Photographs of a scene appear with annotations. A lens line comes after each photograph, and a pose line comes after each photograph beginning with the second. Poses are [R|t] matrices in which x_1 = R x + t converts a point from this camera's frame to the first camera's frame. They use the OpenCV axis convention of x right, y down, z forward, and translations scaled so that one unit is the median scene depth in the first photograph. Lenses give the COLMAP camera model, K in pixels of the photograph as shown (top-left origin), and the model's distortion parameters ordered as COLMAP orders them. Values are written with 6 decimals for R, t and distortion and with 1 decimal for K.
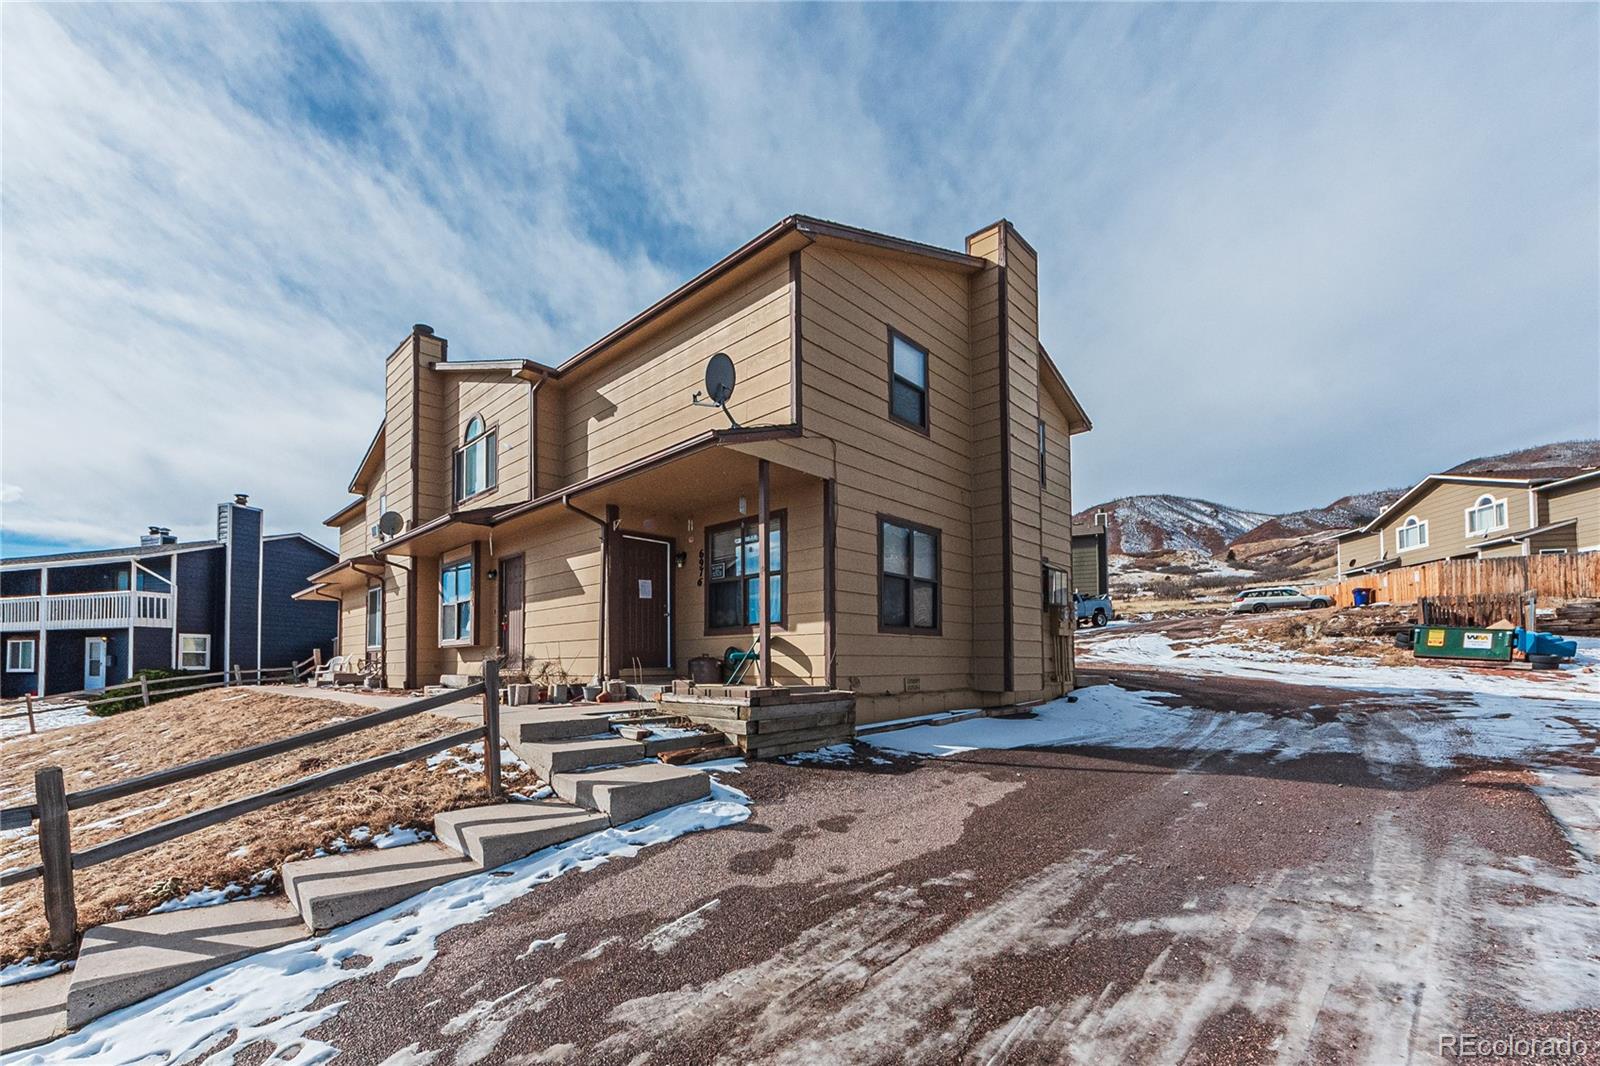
lens RADIAL K [[552.0, 0, 798.2], [0, 552.0, 675.6], [0, 0, 1]] dist [-0.000367, -0.000023]
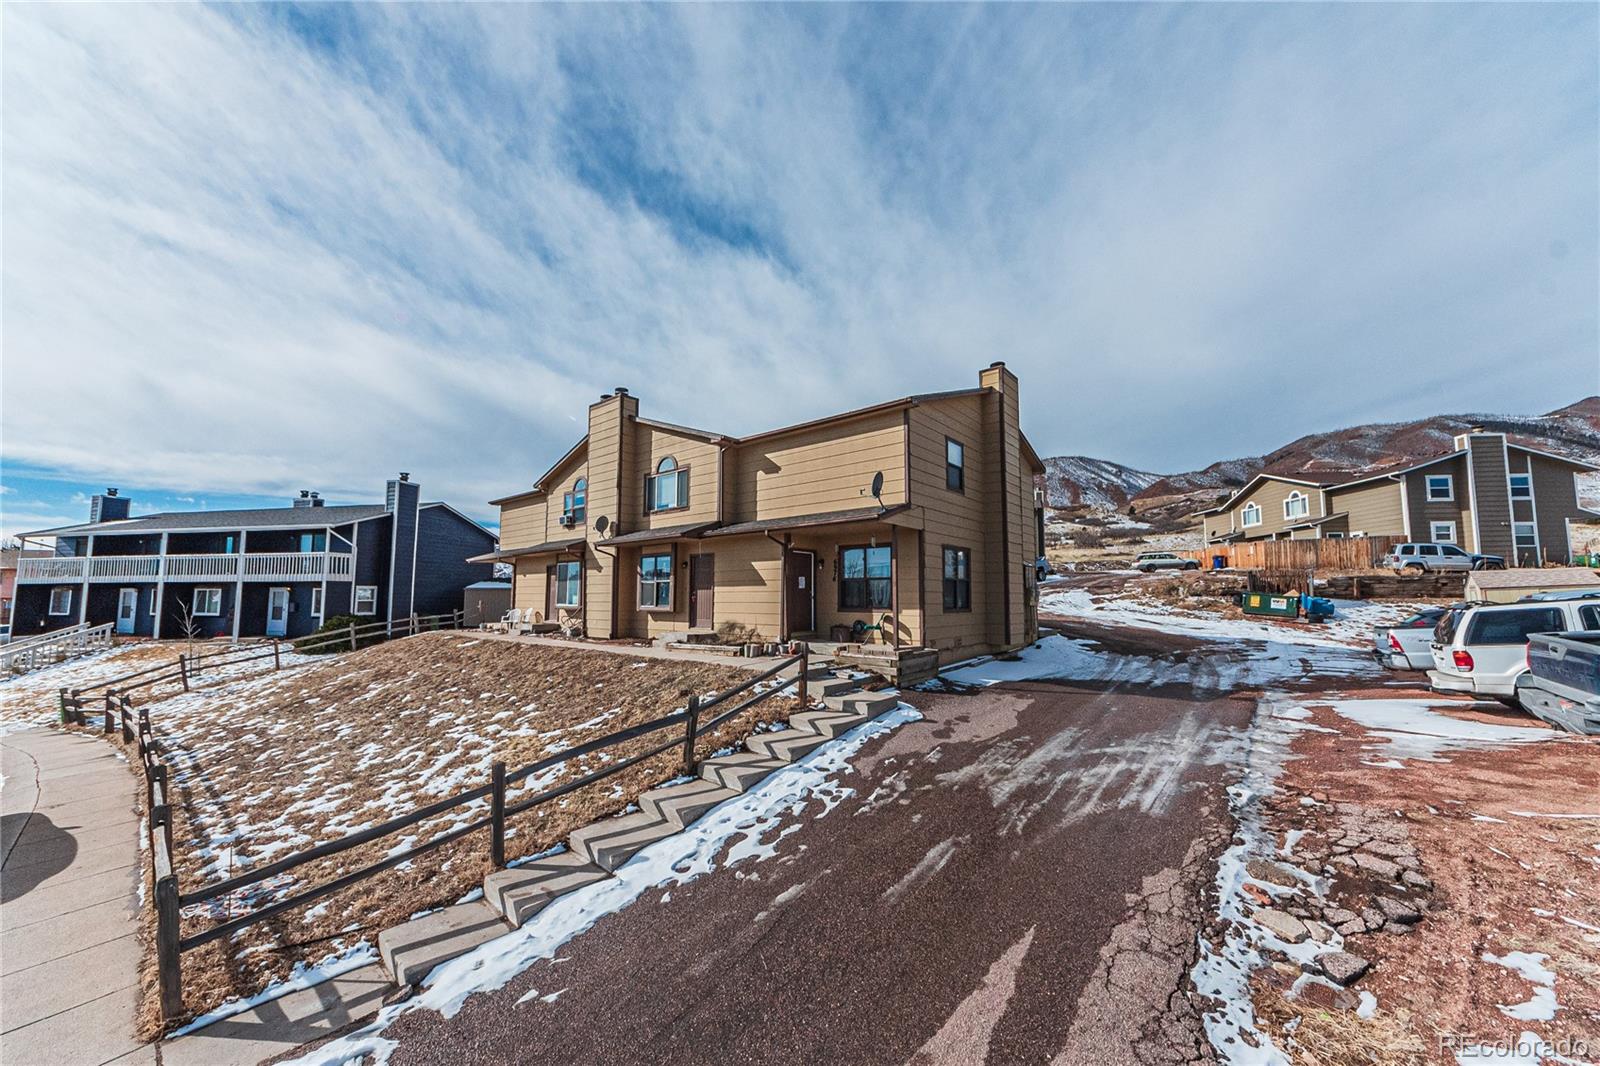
lens RADIAL K [[579.1, 0, 800.2], [0, 579.1, 555.0], [0, 0, 1]] dist [0.001224, -0.000113]
pose [[0.990053, 0.024760, 0.138502, -0.451164], [-0.016051, 0.997843, -0.063647, -0.111185], [-0.139779, 0.060791, 0.988315, -0.608629]]
